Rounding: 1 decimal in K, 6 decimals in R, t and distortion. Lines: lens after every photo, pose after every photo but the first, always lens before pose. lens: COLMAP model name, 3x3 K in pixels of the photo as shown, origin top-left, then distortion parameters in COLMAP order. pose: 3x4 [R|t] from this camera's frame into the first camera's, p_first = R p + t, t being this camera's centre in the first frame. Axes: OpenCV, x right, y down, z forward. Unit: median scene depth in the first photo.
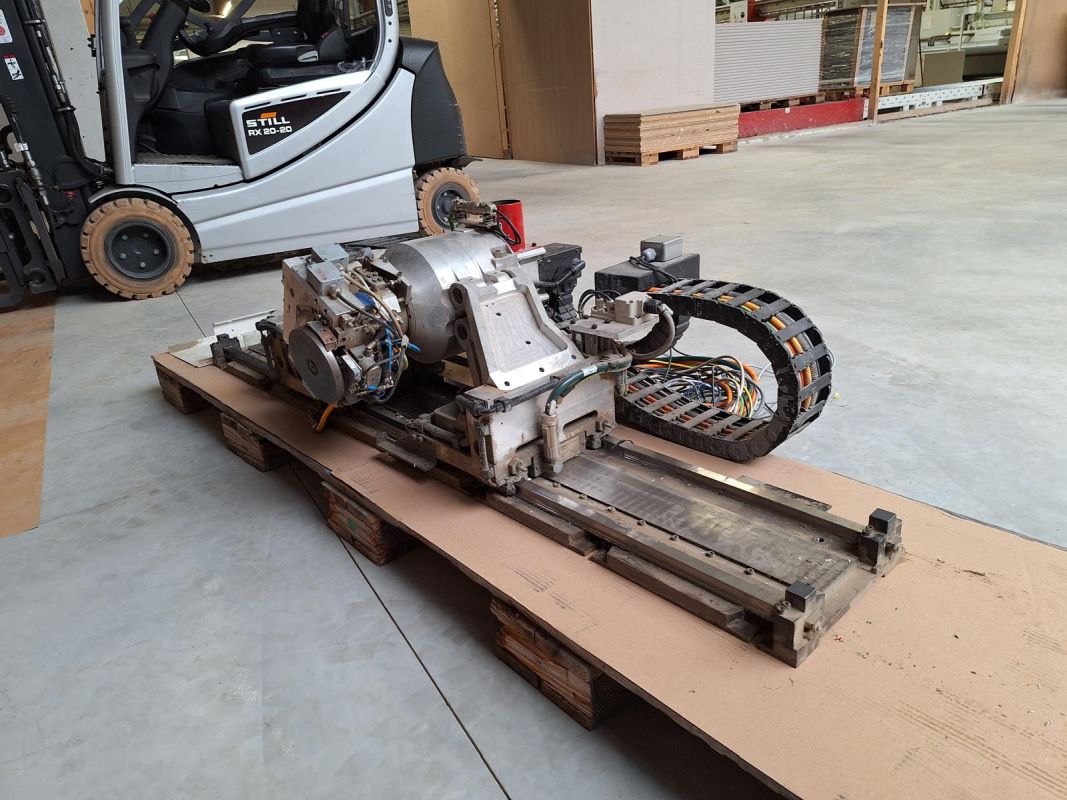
lens RADIAL K [[747.0, 0, 536.4], [0, 747.0, 405.3], [0, 0, 1]] dist [0.080632, -0.095137]
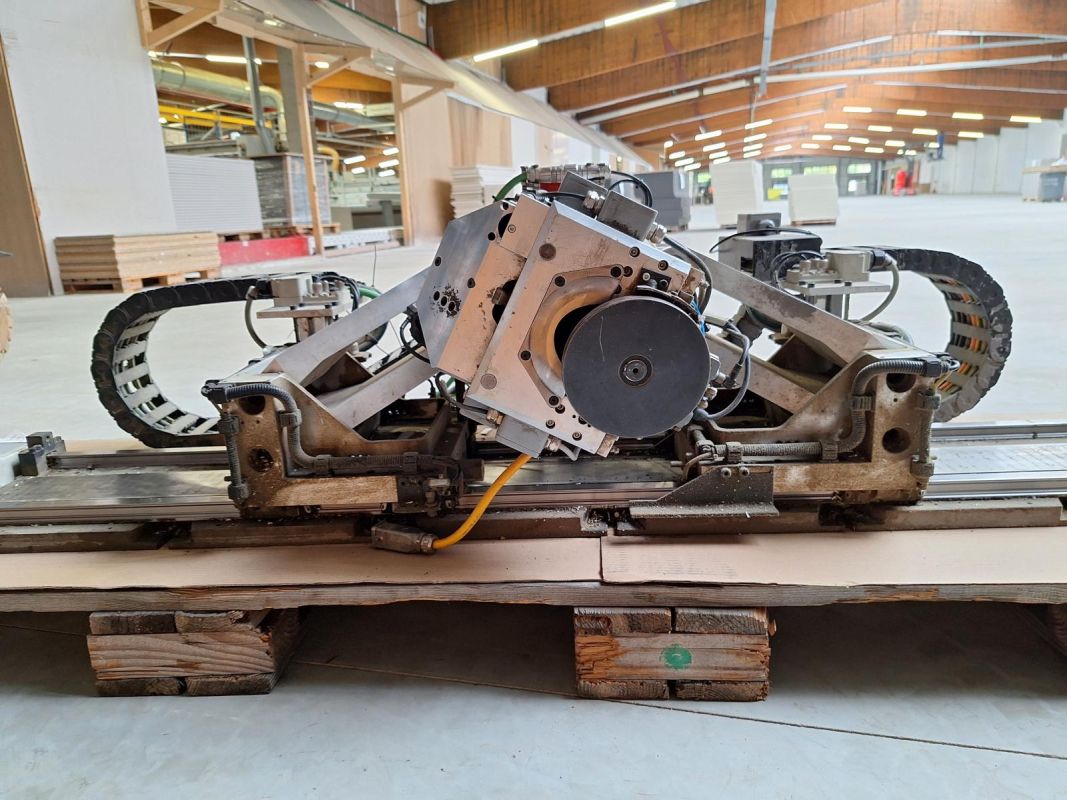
lens RADIAL K [[747.0, 0, 536.4], [0, 747.0, 405.3], [0, 0, 1]] dist [0.080632, -0.095137]
pose [[0.717068, -0.136543, 0.683498, -0.127999], [0.265438, 0.960226, -0.086649, 0.000053], [-0.644481, 0.243559, 0.724792, 0.116059]]
